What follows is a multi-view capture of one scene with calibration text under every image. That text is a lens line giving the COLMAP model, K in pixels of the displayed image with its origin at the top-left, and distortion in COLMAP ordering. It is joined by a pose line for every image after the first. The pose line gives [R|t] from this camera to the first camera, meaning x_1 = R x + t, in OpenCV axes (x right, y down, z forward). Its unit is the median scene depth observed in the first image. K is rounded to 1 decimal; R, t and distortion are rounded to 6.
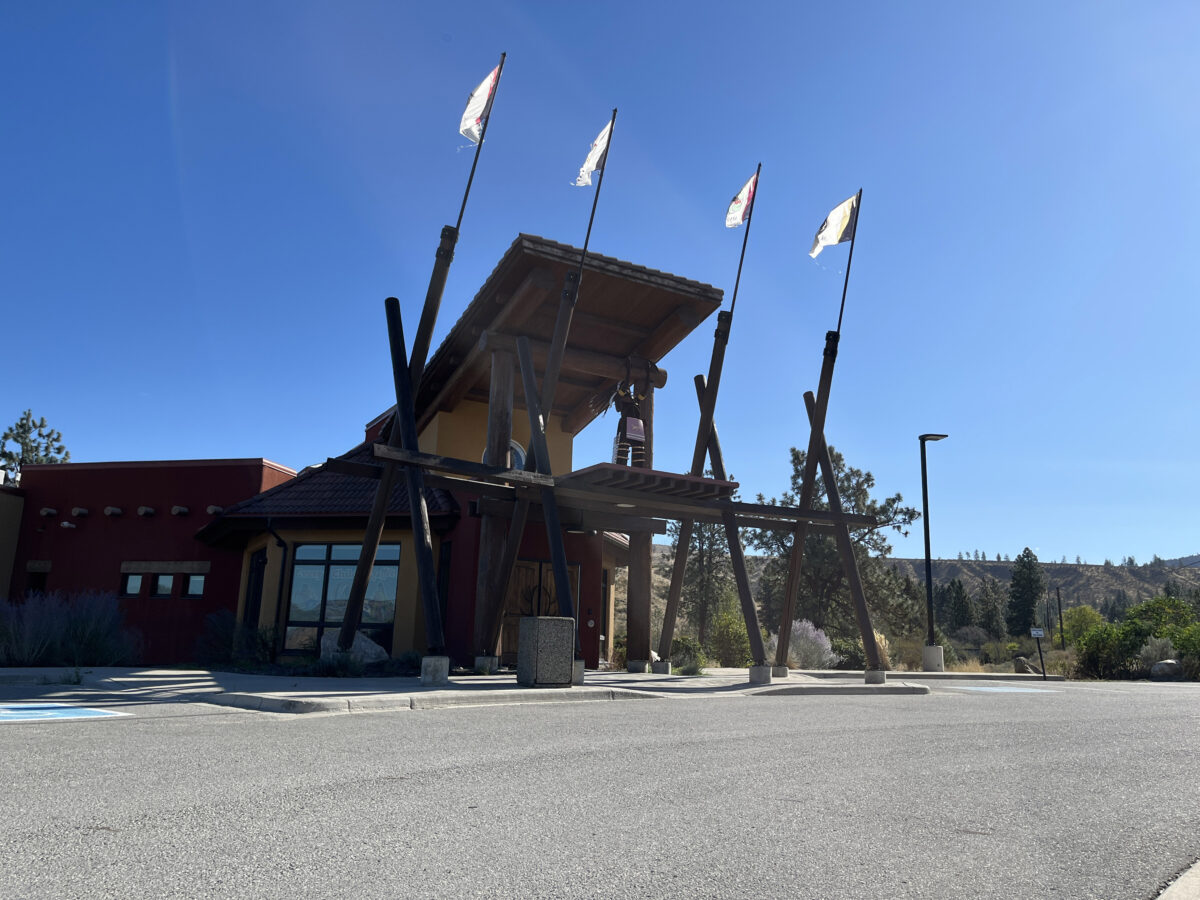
lens RADIAL K [[889.6, 0, 595.1], [0, 889.6, 449.6], [0, 0, 1]] dist [0.007876, -0.013597]
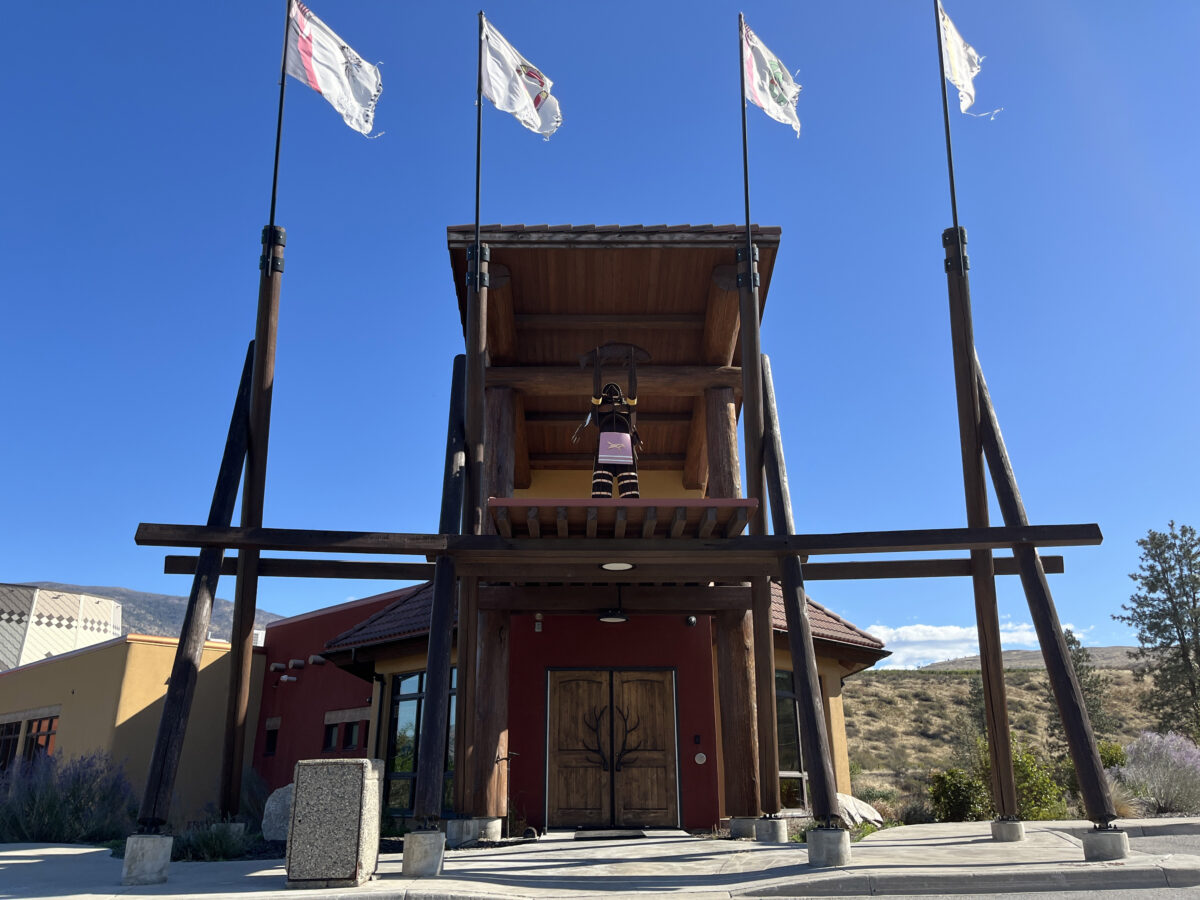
lens RADIAL K [[889.6, 0, 602.2], [0, 889.6, 439.2], [0, 0, 1]] dist [0.007876, -0.013597]
pose [[0.874349, -0.207469, -0.438715, 0.285402], [0.138792, 0.973154, -0.183596, 0.078232], [0.465028, 0.099637, 0.879671, 0.367847]]
